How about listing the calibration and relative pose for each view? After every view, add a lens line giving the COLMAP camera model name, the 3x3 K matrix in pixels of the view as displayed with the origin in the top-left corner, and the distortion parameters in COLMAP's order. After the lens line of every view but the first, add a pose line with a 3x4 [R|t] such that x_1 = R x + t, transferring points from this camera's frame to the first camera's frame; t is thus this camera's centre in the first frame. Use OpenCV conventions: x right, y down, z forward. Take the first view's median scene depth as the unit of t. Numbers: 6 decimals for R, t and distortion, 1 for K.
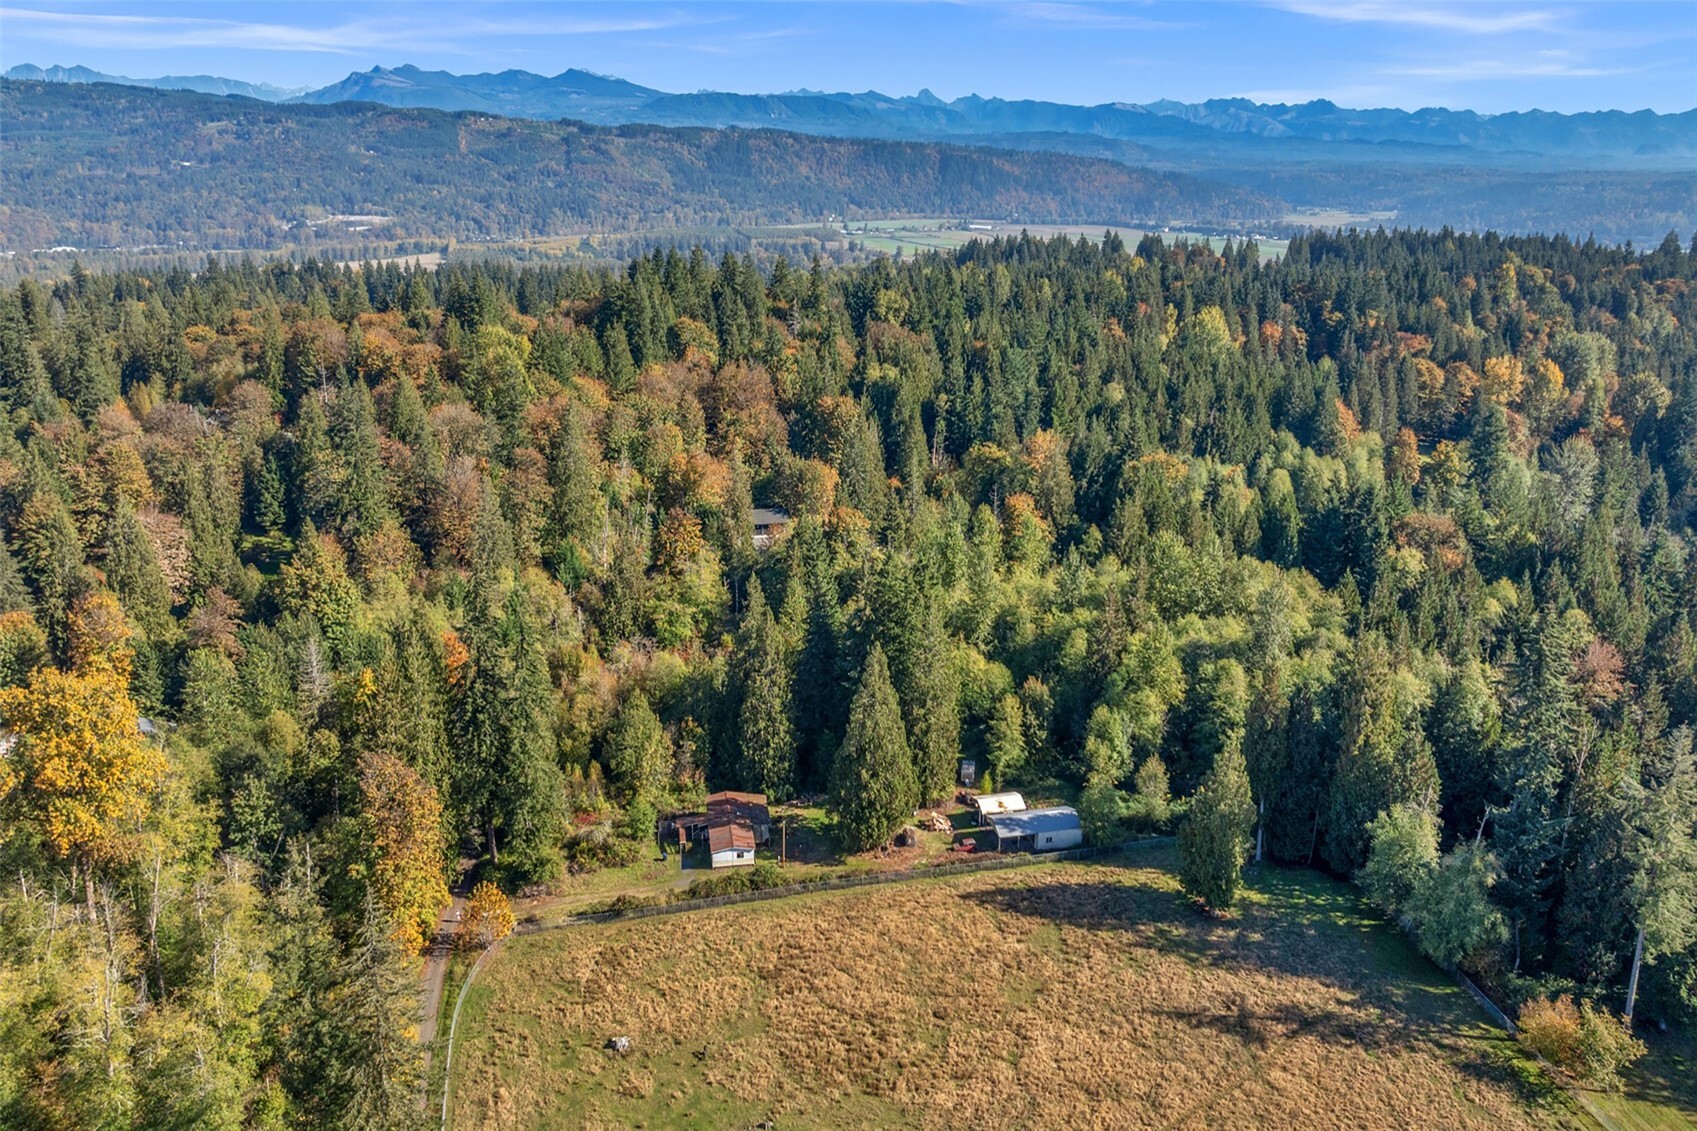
lens RADIAL K [[1181.8, 0, 852.4], [0, 1181.8, 565.1], [0, 0, 1]] dist [-0.022740, 0.009662]
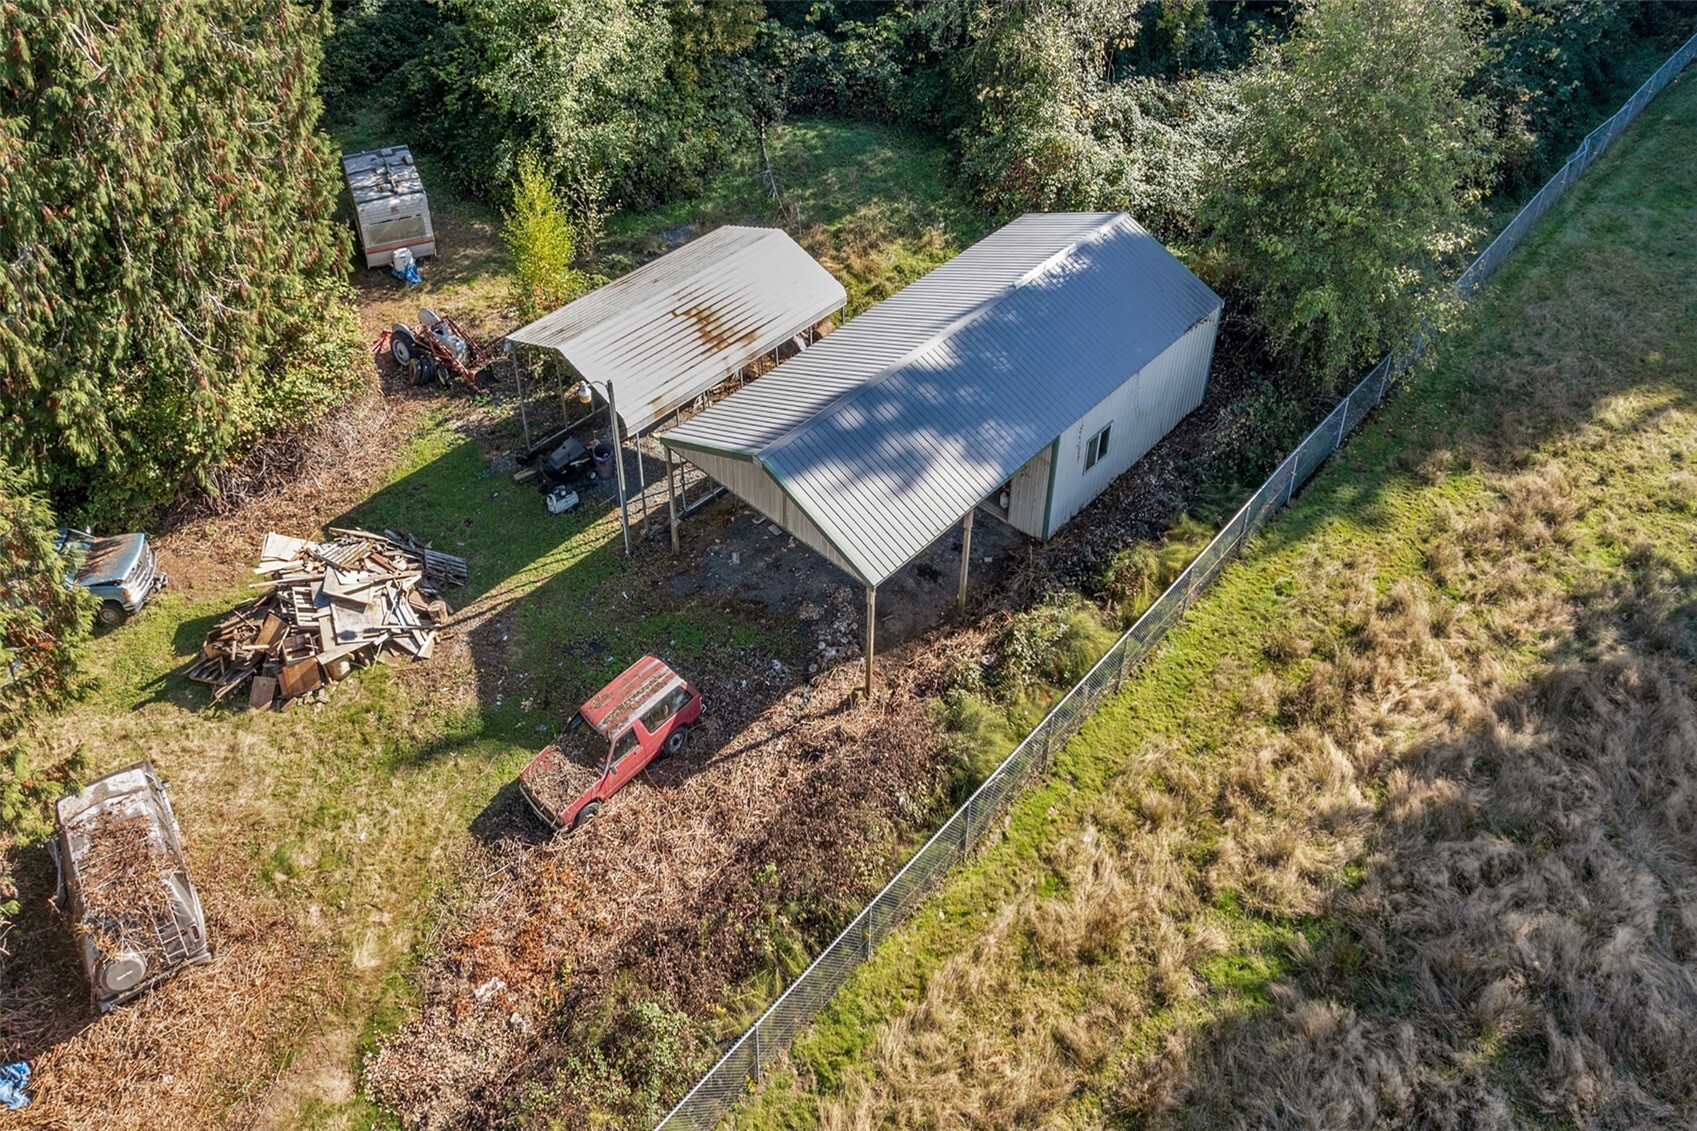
lens RADIAL K [[1181.8, 0, 852.2], [0, 1181.8, 563.3], [0, 0, 1]] dist [-0.022740, 0.009662]
pose [[0.845727, -0.388452, 0.365856, 0.073935], [0.196530, 0.864170, 0.463234, 0.159867], [-0.496106, -0.319868, 0.807194, 0.842095]]
